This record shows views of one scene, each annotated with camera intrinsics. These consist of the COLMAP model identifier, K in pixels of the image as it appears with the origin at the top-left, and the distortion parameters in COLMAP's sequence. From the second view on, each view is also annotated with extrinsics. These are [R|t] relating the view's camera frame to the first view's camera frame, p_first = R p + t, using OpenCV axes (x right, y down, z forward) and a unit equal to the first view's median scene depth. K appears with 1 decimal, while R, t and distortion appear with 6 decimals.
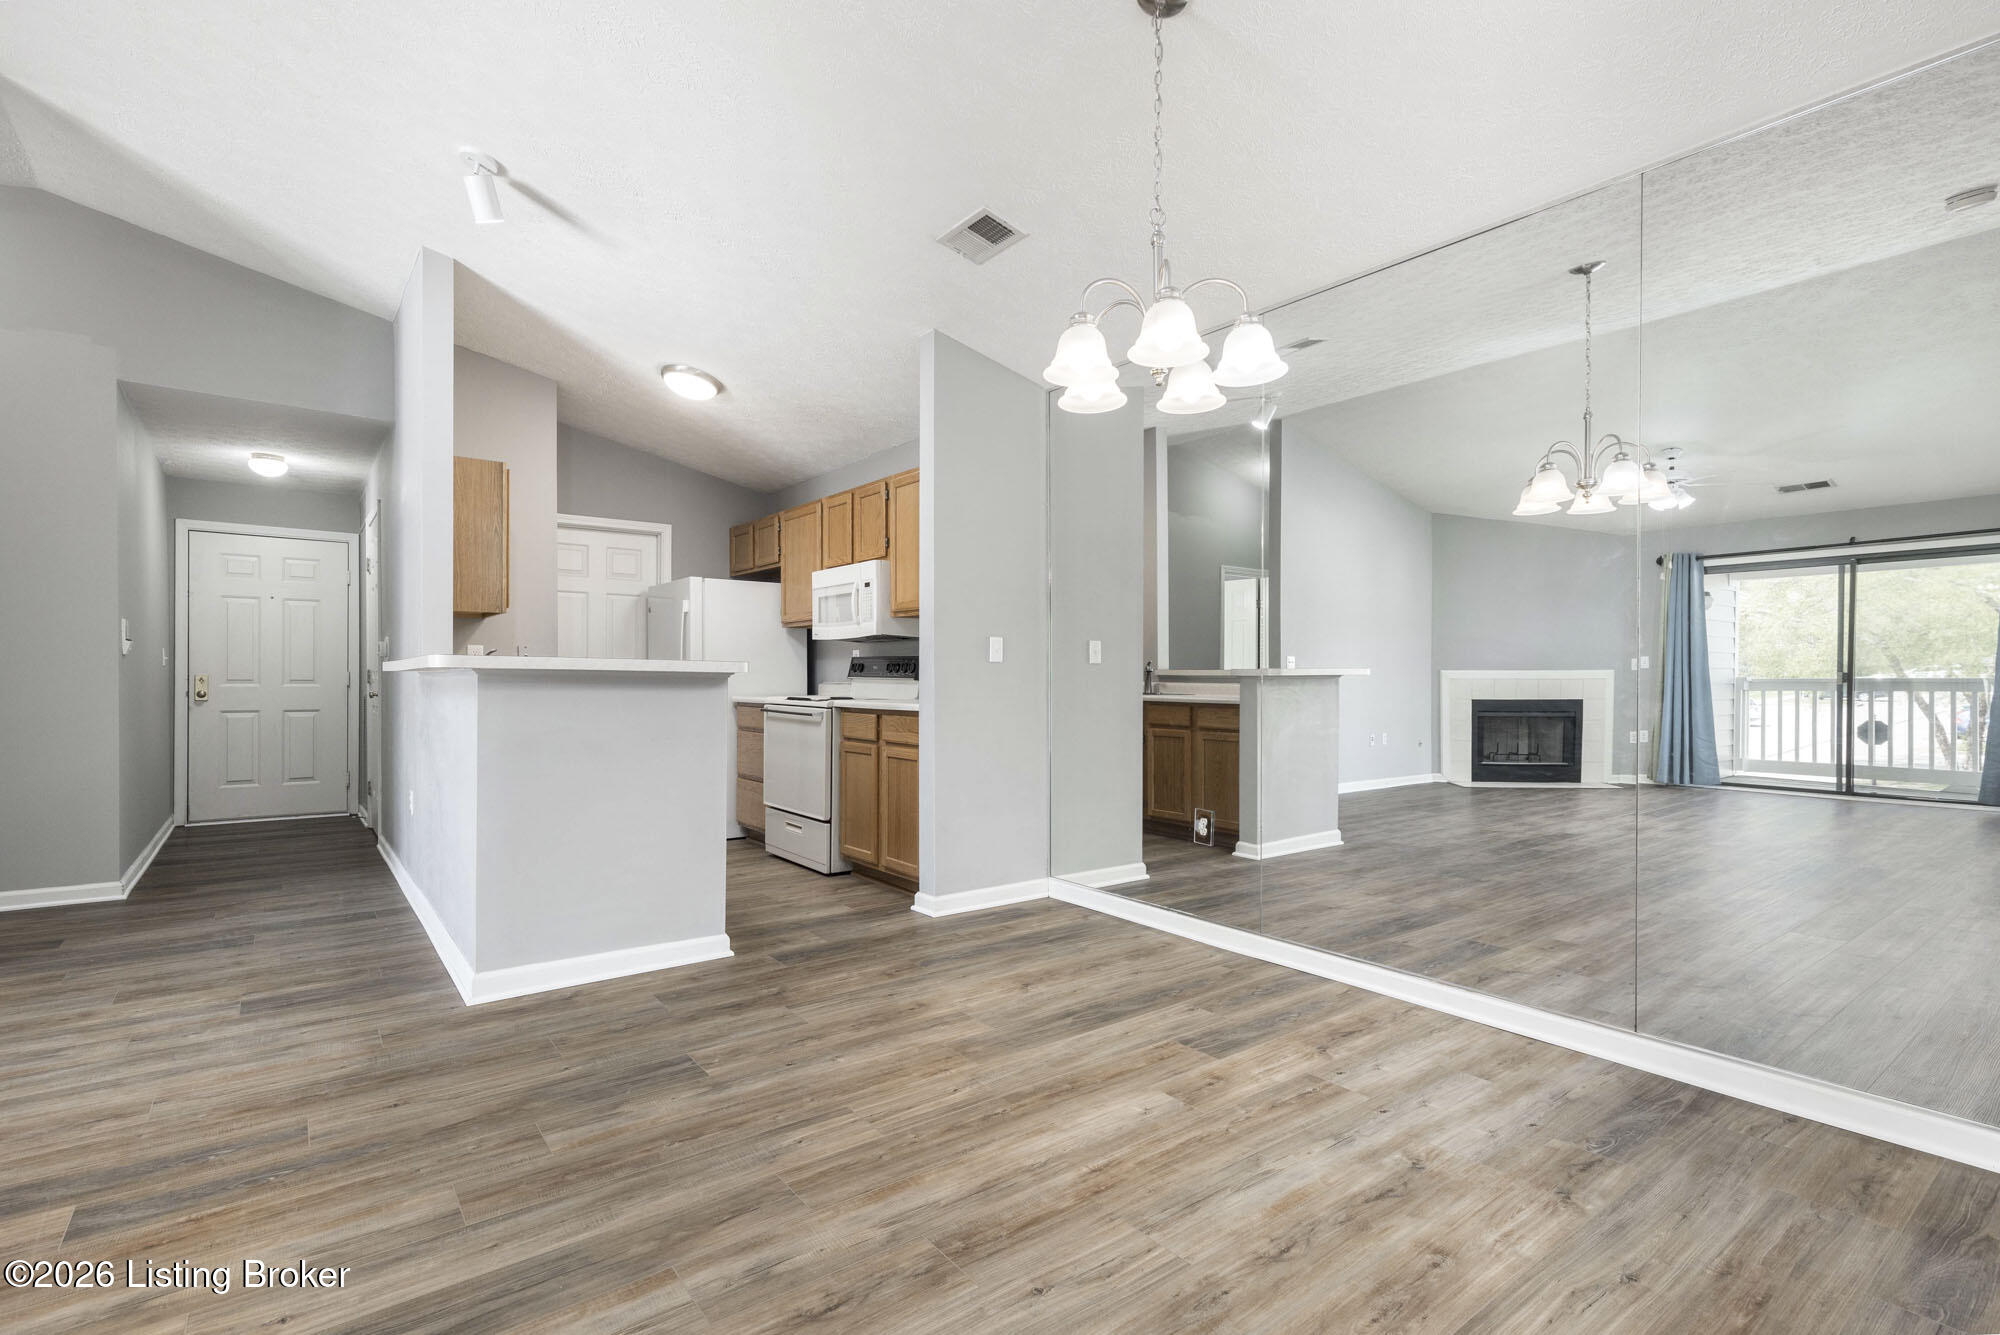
lens RADIAL K [[933.1, 0, 1000.5], [0, 933.1, 681.0], [0, 0, 1]] dist [-0.000575, -0.000230]
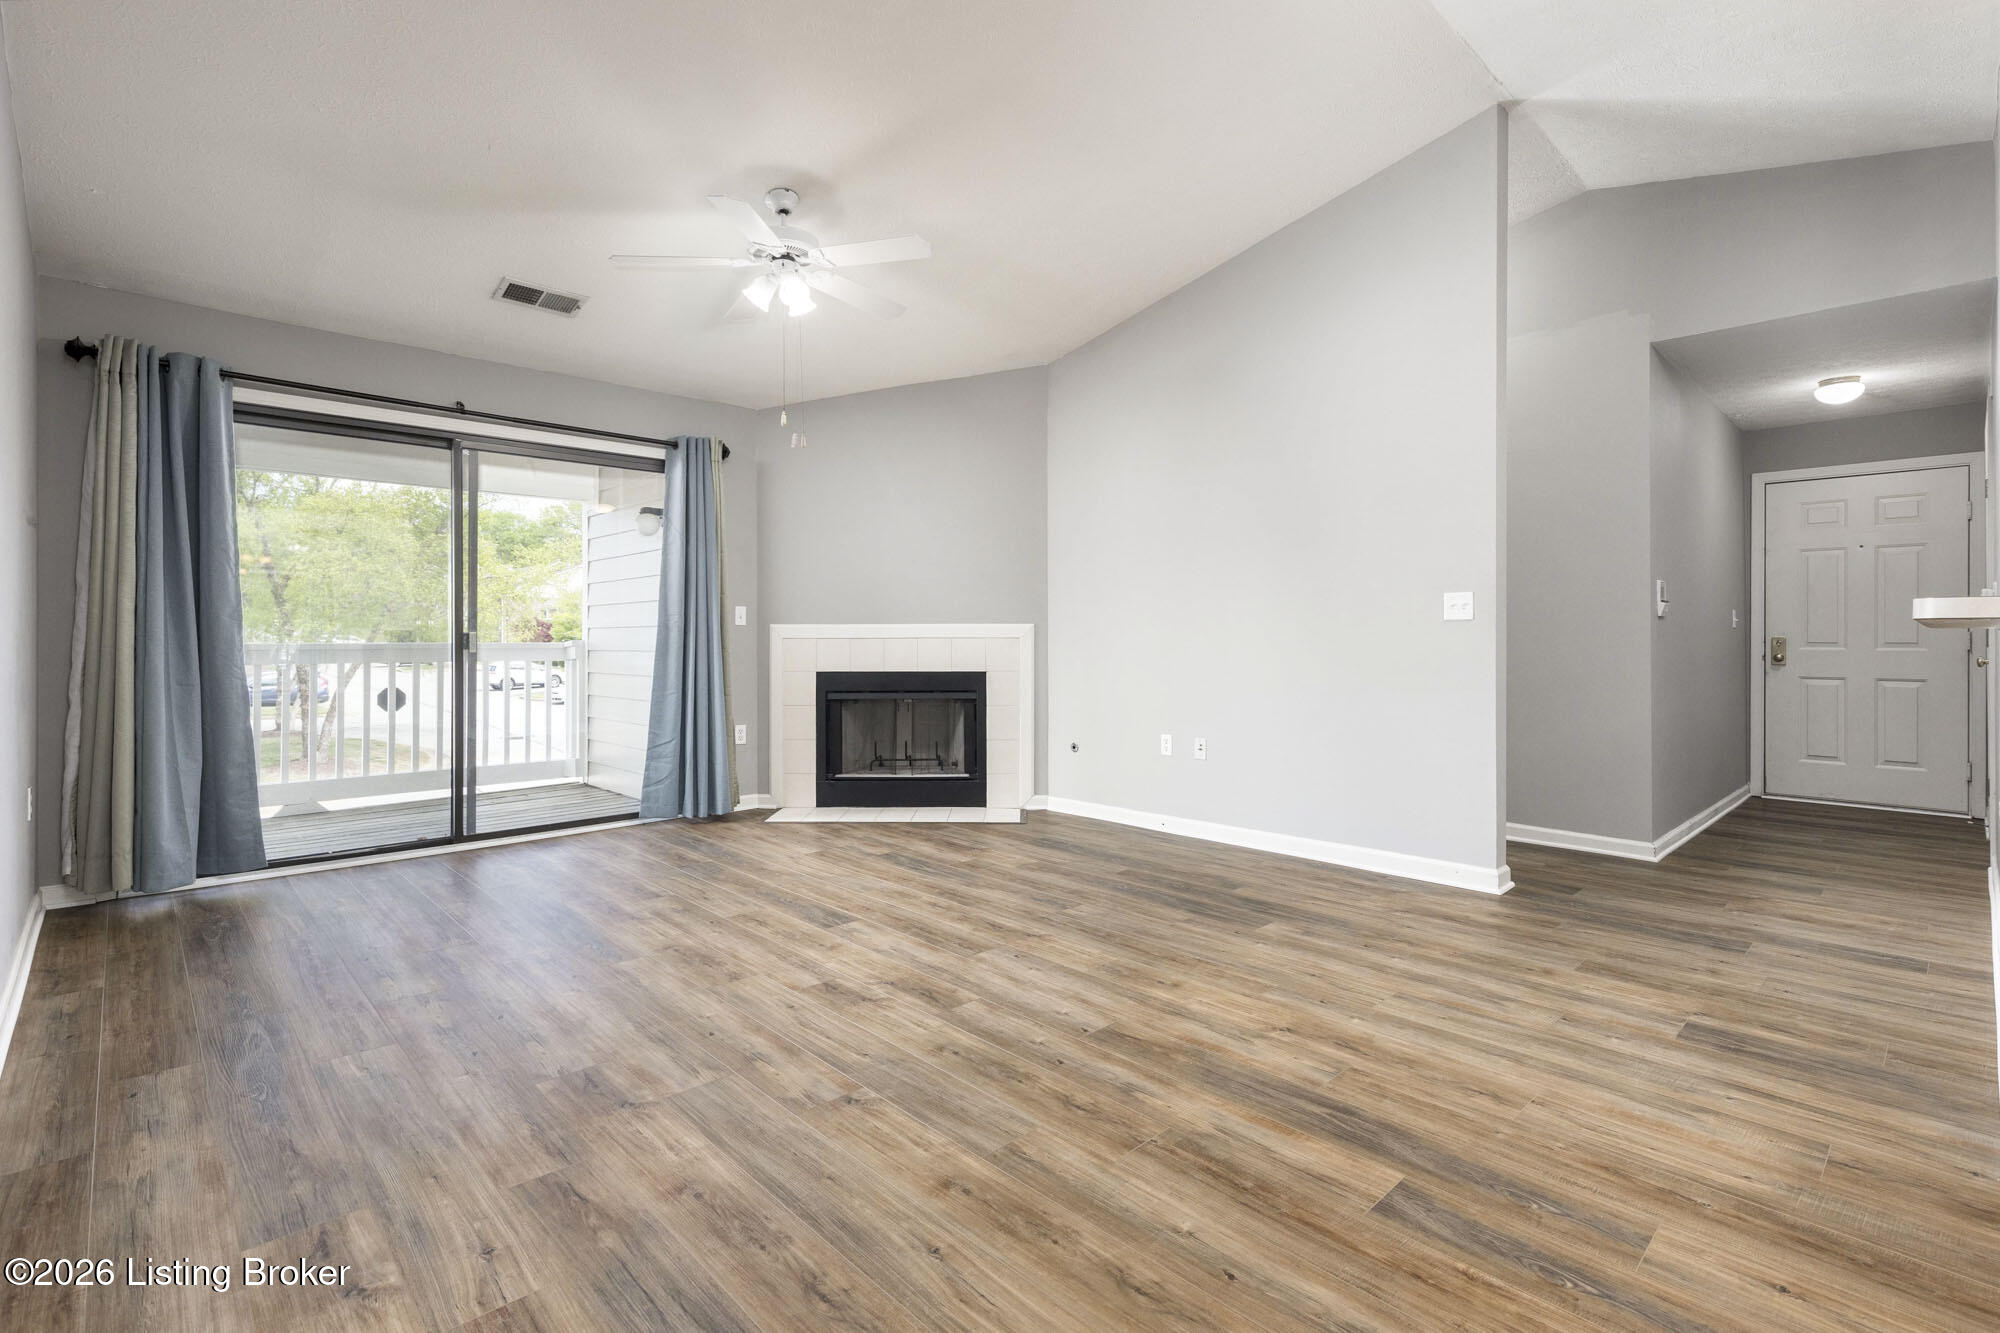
lens RADIAL K [[915.0, 0, 998.7], [0, 915.0, 638.4], [0, 0, 1]] dist [-0.000859, -0.000075]
pose [[0.092552, -0.006083, -0.995689, -0.034830], [-0.002913, 0.999975, -0.006380, 0.004102], [0.995704, 0.003491, 0.092532, 0.218753]]
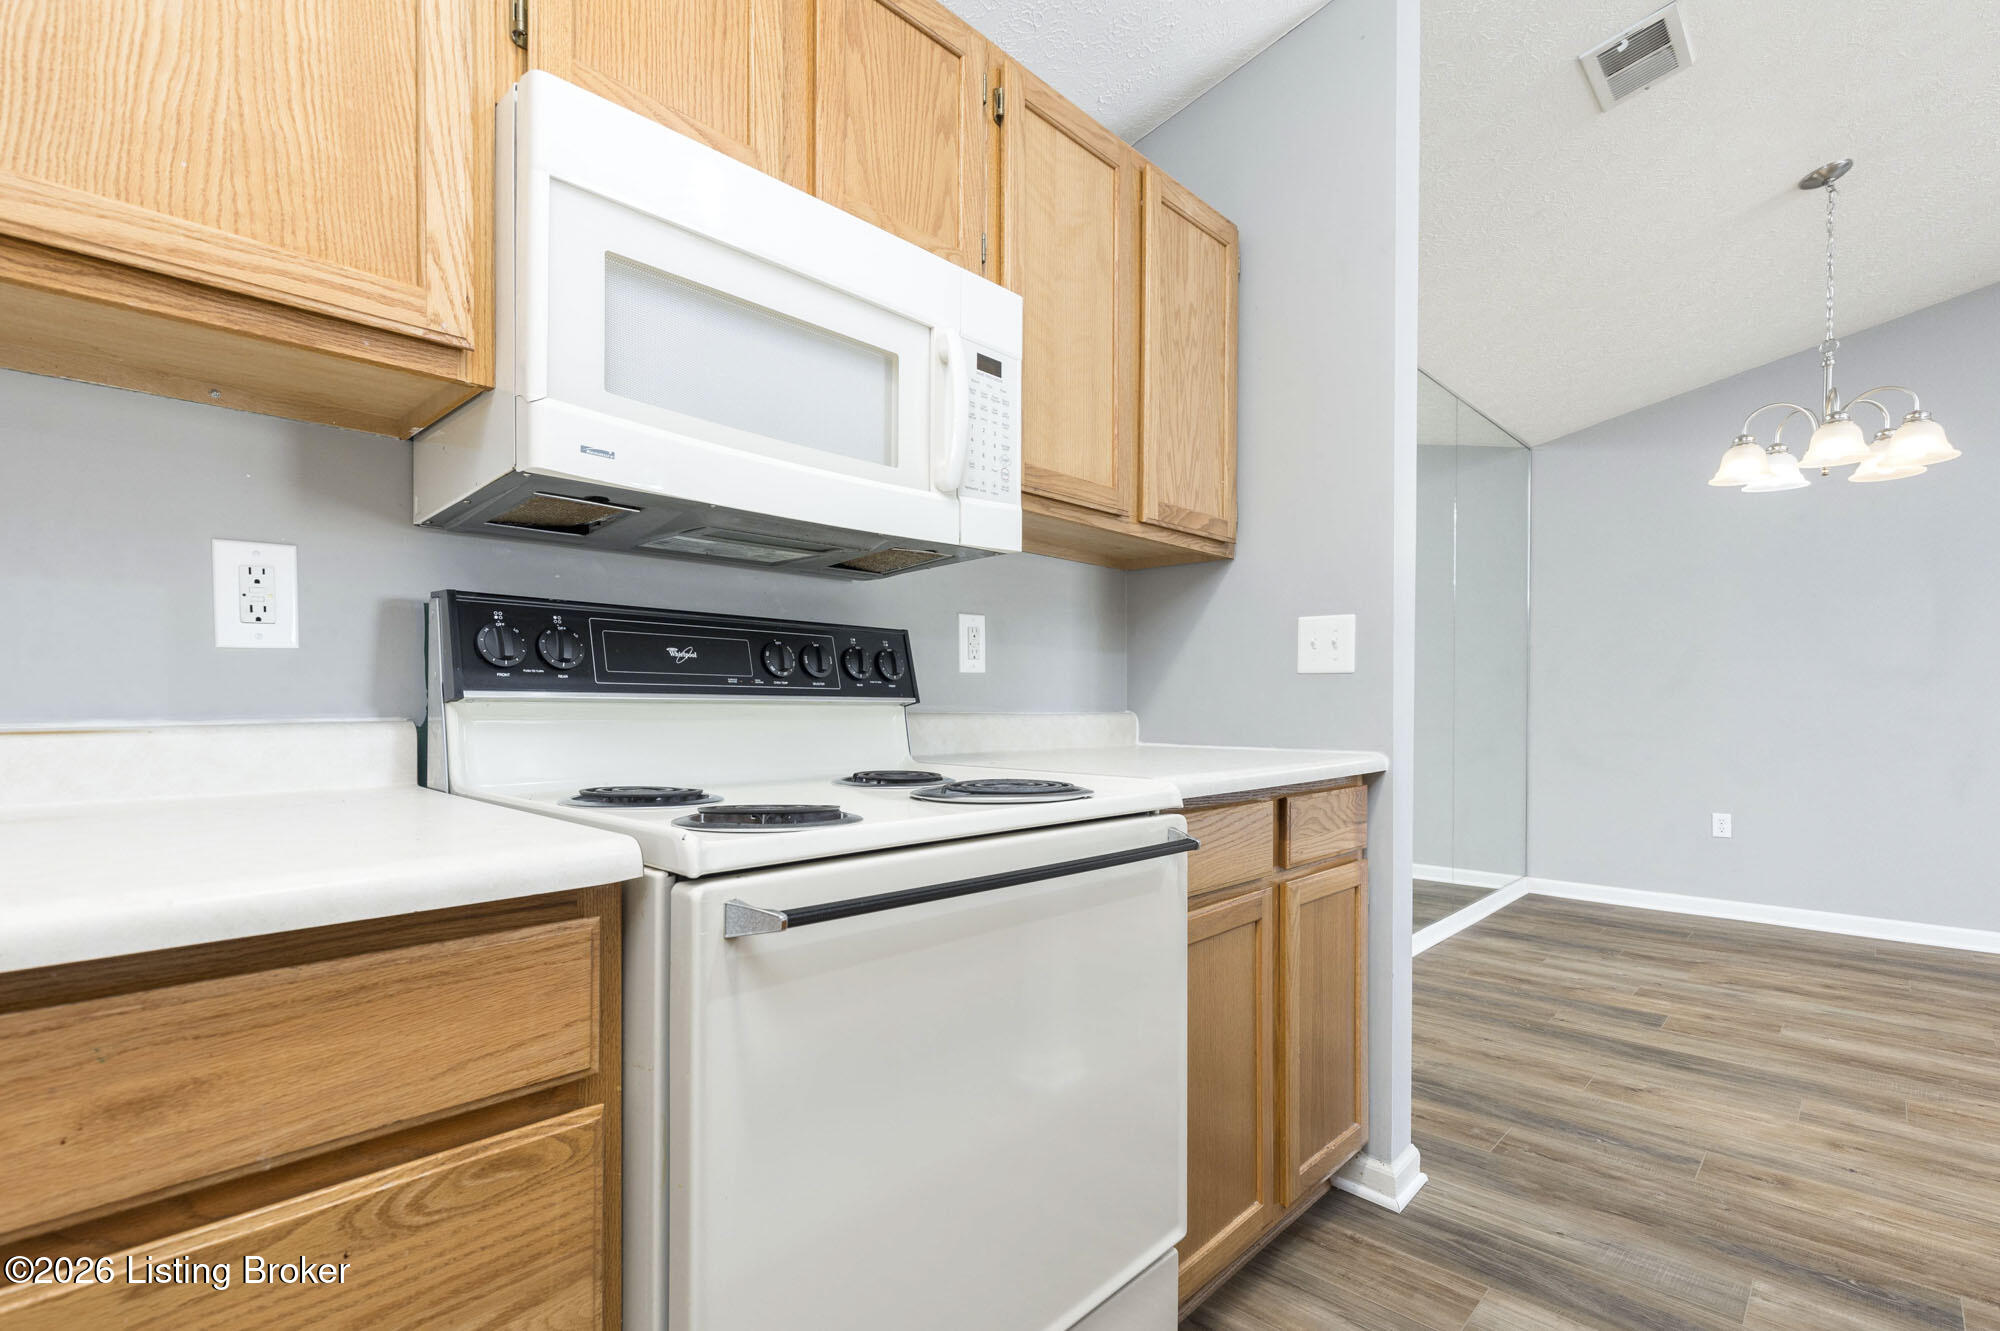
lens RADIAL K [[932.9, 0, 957.2], [0, 932.9, 697.0], [0, 0, 1]] dist [-0.000939, -0.000346]
pose [[-0.136183, -0.002230, 0.990681, -1.160109], [-0.002295, 0.999995, 0.001935, -0.011220], [-0.990681, -0.002011, -0.136188, 2.883278]]
